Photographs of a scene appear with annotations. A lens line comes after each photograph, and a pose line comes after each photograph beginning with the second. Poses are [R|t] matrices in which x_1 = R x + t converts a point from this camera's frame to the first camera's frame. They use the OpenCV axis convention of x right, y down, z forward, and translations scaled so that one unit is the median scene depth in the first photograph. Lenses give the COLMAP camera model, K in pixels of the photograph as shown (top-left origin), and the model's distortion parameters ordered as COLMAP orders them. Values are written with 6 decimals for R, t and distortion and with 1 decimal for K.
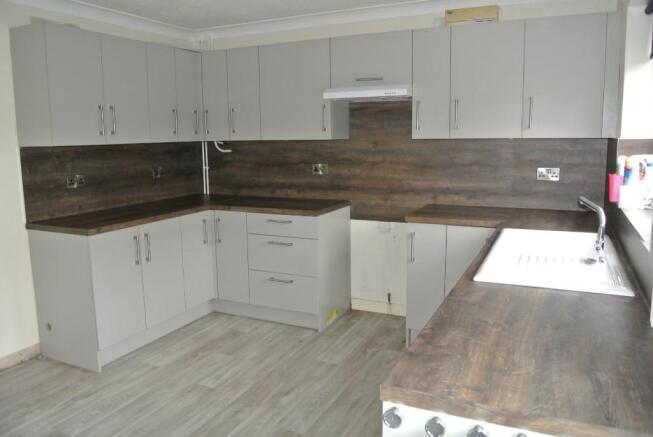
lens RADIAL K [[503.0, 0, 326.5], [0, 503.0, 218.5], [0, 0, 1]] dist [-0.070337, -0.003969]
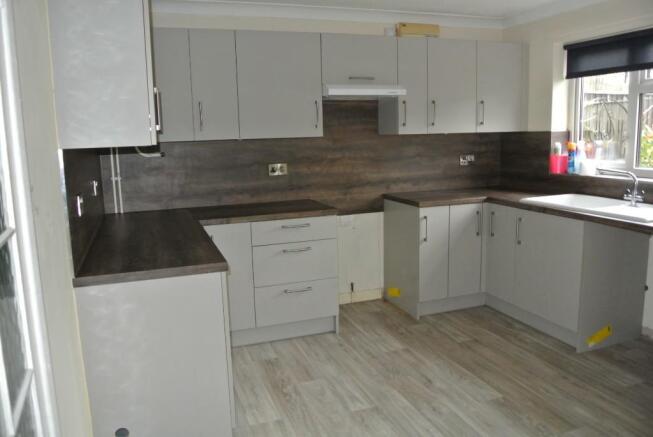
lens RADIAL K [[503.0, 0, 326.5], [0, 503.0, 218.5], [0, 0, 1]] dist [-0.070337, -0.003969]
pose [[0.699952, -0.123969, 0.703348, -0.681175], [0.131906, 0.990317, 0.043280, -0.039424], [-0.701903, 0.062482, 0.709527, 0.301871]]
